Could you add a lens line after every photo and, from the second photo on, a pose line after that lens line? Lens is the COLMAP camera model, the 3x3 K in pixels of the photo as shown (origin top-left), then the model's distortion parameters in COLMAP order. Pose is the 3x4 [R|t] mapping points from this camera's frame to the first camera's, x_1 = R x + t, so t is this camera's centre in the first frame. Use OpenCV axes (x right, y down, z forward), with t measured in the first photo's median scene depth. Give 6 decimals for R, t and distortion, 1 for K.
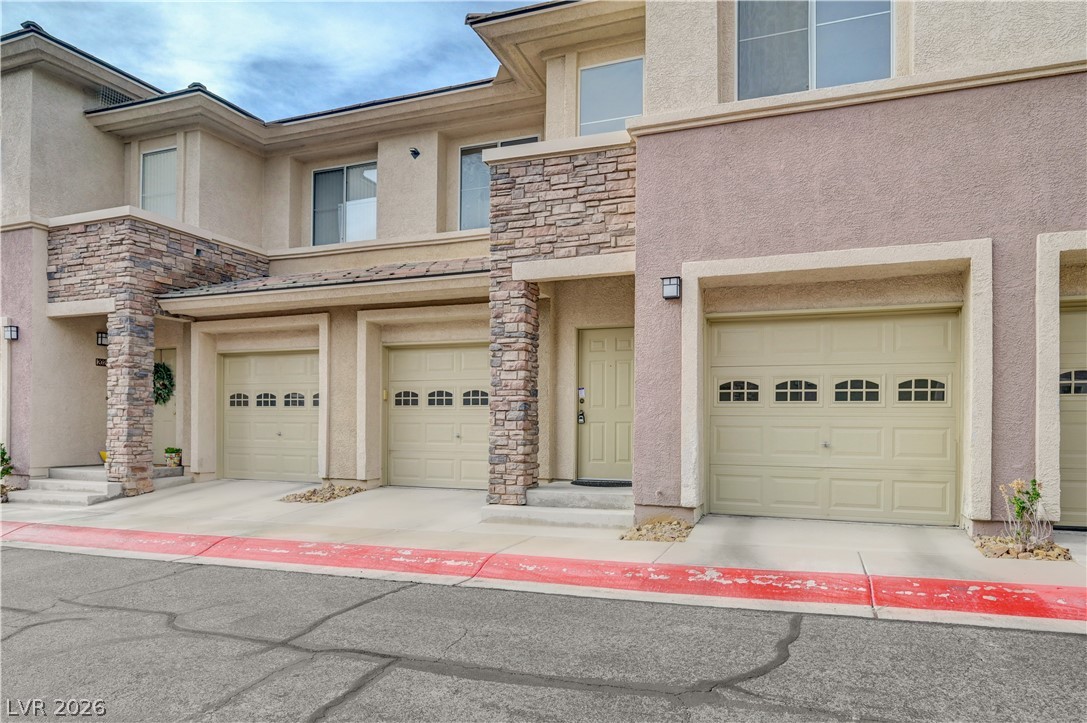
lens RADIAL K [[692.7, 0, 561.8], [0, 692.7, 410.7], [0, 0, 1]] dist [-0.005681, -0.003071]
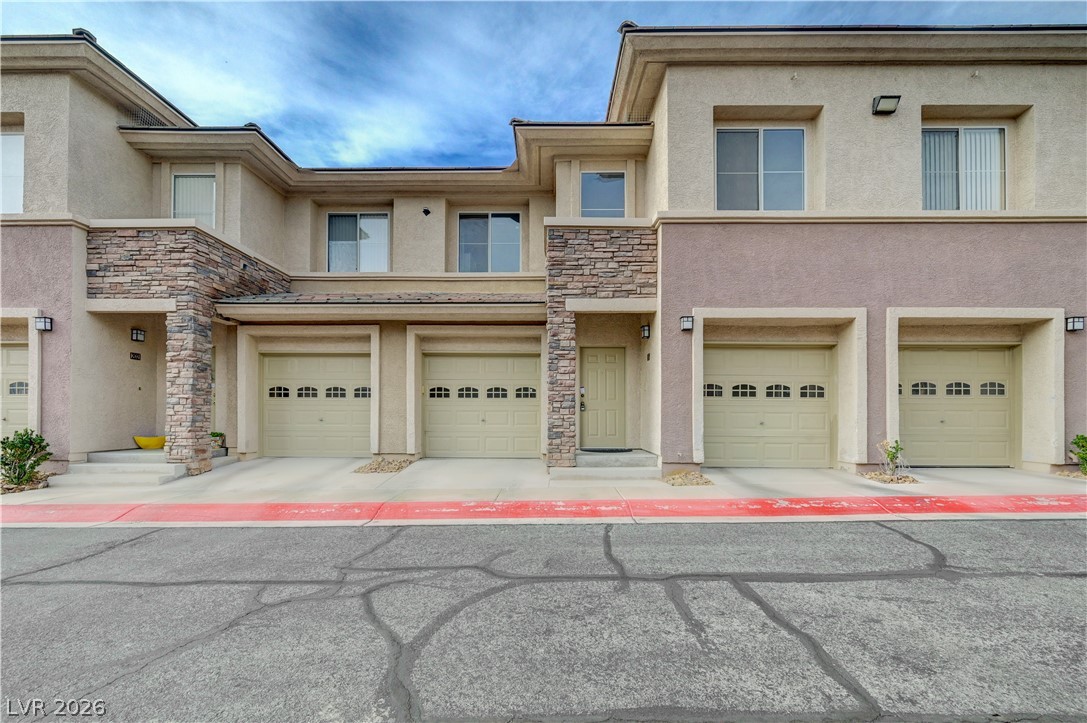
lens RADIAL K [[451.1, 0, 552.3], [0, 451.1, 404.0], [0, 0, 1]] dist [0.000172, -0.000305]
pose [[0.938455, 0.005747, 0.345353, -0.418464], [-0.004913, 0.999983, -0.003290, 0.008377], [-0.345366, 0.001391, 0.938467, 0.130102]]
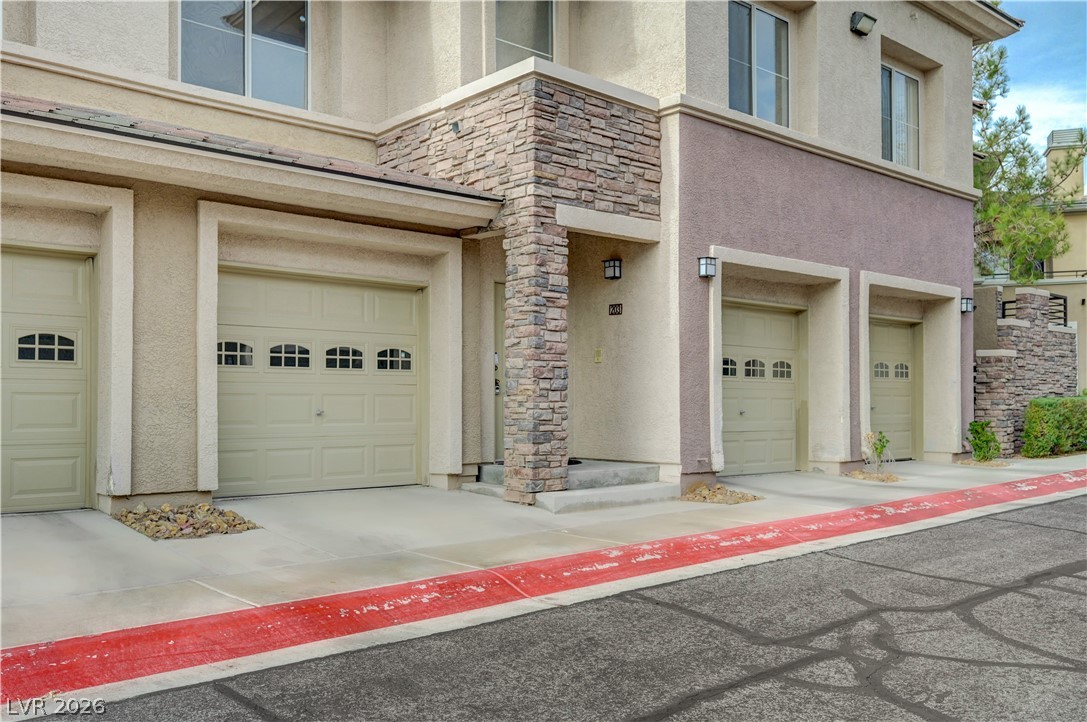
lens RADIAL K [[931.0, 0, 538.9], [0, 931.0, 369.9], [0, 0, 1]] dist [0.000997, 0.019728]
pose [[0.475906, 0.022987, 0.879196, -1.069559], [-0.017683, 0.999706, -0.016566, 0.007649], [-0.879318, -0.007663, 0.476173, 0.476214]]
